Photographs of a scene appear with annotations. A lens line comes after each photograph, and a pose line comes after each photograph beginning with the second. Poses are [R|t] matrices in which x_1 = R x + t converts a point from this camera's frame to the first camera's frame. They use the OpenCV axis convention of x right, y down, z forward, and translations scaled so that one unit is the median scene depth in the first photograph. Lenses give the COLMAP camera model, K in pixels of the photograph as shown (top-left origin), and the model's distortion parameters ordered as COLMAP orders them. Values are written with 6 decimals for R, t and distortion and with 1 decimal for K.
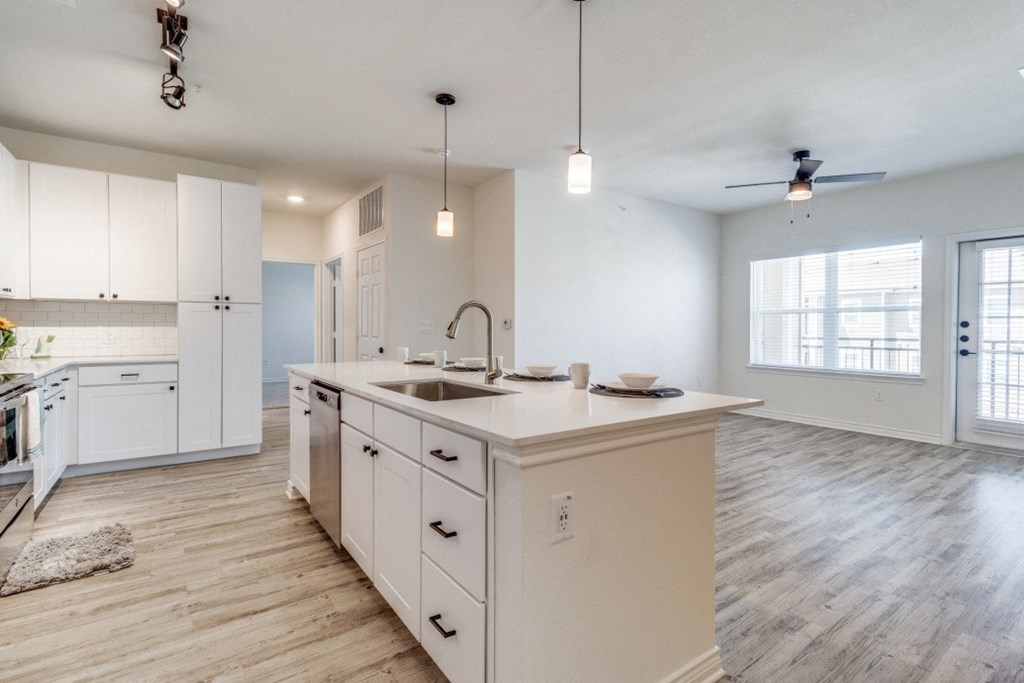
lens RADIAL K [[498.2, 0, 510.4], [0, 498.2, 328.1], [0, 0, 1]] dist [-0.002193, 0.000082]
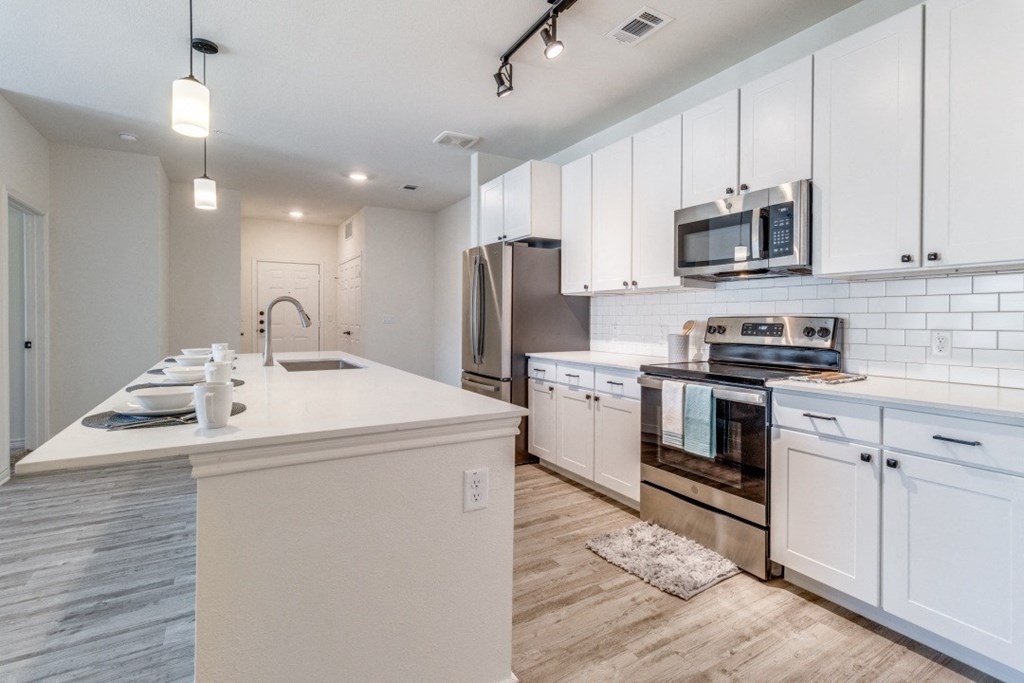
lens RADIAL K [[498.2, 0, 510.4], [0, 498.2, 328.1], [0, 0, 1]] dist [-0.002193, 0.000082]
pose [[-0.997284, -0.007528, 0.073271, -0.640376], [-0.005132, 0.999448, 0.032838, -0.021924], [-0.073477, 0.032373, -0.996771, 1.944539]]
